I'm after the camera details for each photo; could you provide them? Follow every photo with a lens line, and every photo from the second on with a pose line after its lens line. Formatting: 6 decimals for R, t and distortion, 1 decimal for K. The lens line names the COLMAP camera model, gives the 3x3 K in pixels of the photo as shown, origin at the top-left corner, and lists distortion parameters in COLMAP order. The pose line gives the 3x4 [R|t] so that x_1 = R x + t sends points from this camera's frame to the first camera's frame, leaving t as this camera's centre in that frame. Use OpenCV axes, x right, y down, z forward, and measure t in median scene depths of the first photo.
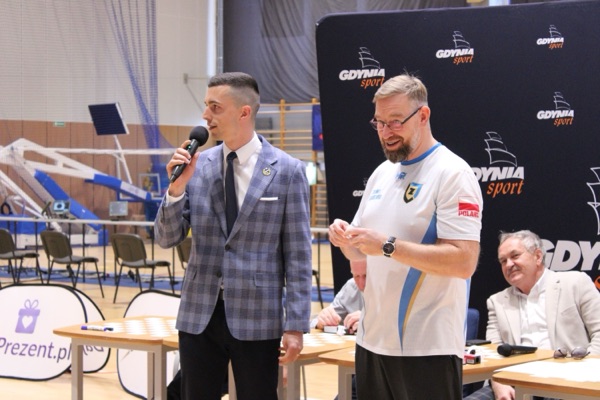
lens RADIAL K [[1512.2, 0, 302.1], [0, 1512.2, 204.1], [0, 0, 1]] dist [0.148098, 0.000000]
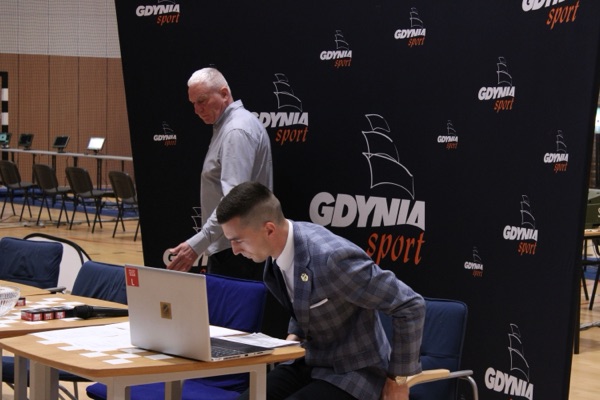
lens RADIAL K [[1512.2, 0, 295.0], [0, 1512.2, 196.7], [0, 0, 1]] dist [0.148098, 0.000000]
pose [[0.976023, 0.028466, -0.215798, 0.327039], [-0.021616, 0.999187, 0.034038, -0.004453], [0.216592, -0.028557, 0.975844, 0.102584]]
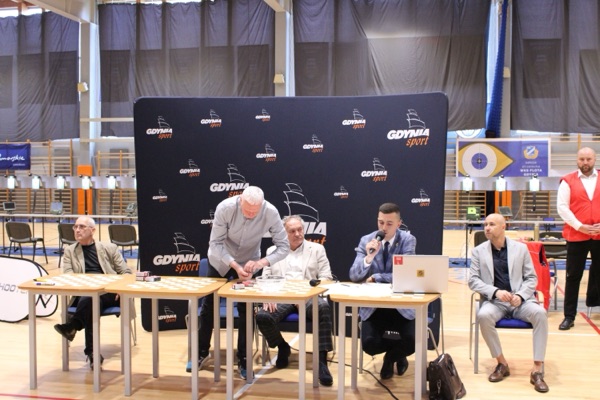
lens RADIAL K [[759.0, 0, 309.1], [0, 759.0, 214.3], [0, 0, 1]] dist [-0.049429, 0.000000]
pose [[0.880616, -0.020716, 0.473377, -0.229912], [0.009336, 0.999608, 0.026378, -0.009483], [-0.473738, -0.018809, 0.880465, 0.126526]]
